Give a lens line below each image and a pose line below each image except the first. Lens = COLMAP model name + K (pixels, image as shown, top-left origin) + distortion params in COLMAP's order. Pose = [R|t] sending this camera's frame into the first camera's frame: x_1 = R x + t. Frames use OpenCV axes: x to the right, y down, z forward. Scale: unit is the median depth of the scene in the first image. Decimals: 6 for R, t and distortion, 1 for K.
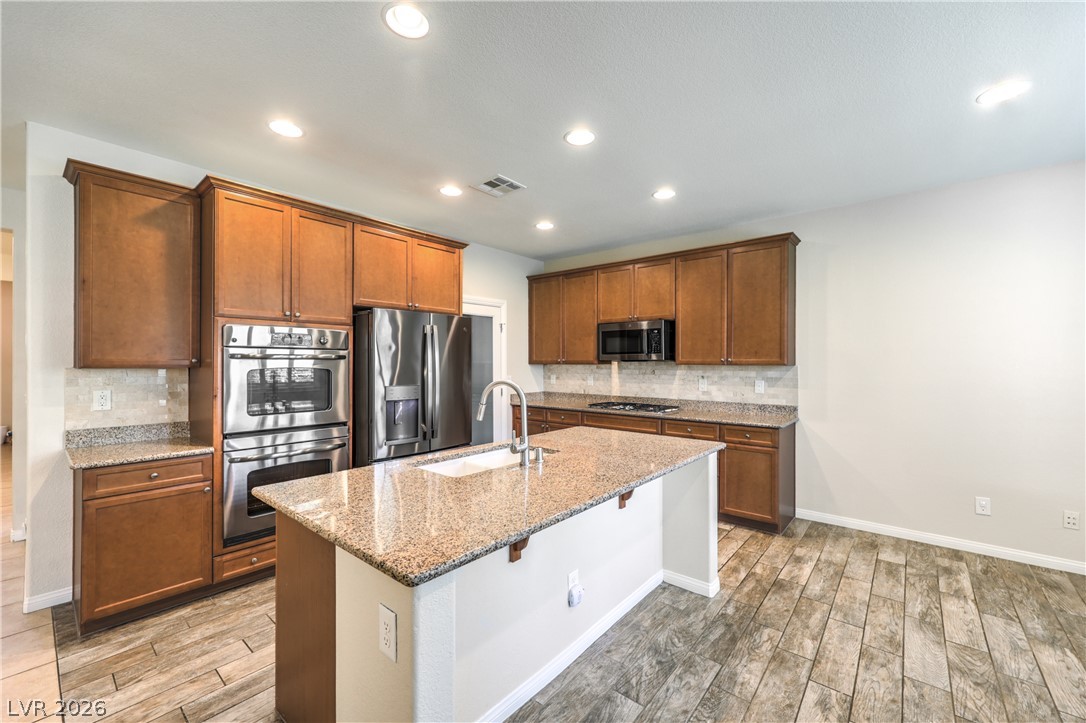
lens RADIAL K [[442.6, 0, 540.7], [0, 442.6, 361.4], [0, 0, 1]] dist [0.000638, -0.000464]
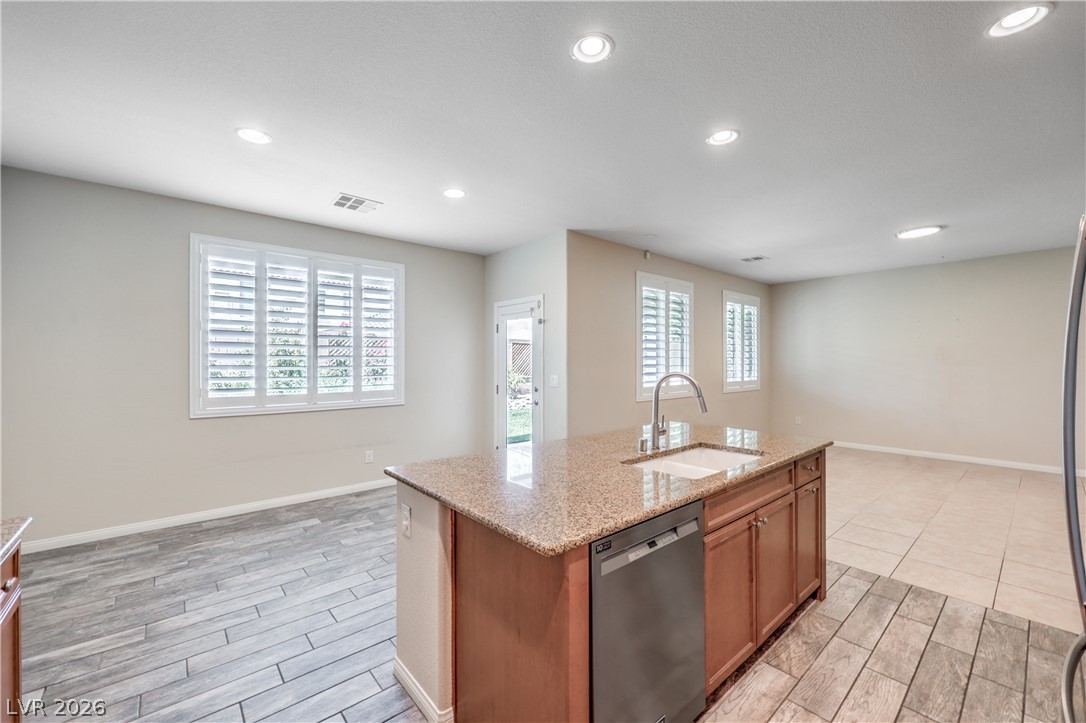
lens RADIAL K [[442.6, 0, 544.0], [0, 442.6, 358.7], [0, 0, 1]] dist [0.000638, -0.000464]
pose [[-0.987307, 0.003154, 0.158792, 0.038392], [0.002236, 0.999980, -0.005954, 0.010393], [-0.158808, -0.005523, -0.987294, 1.302627]]
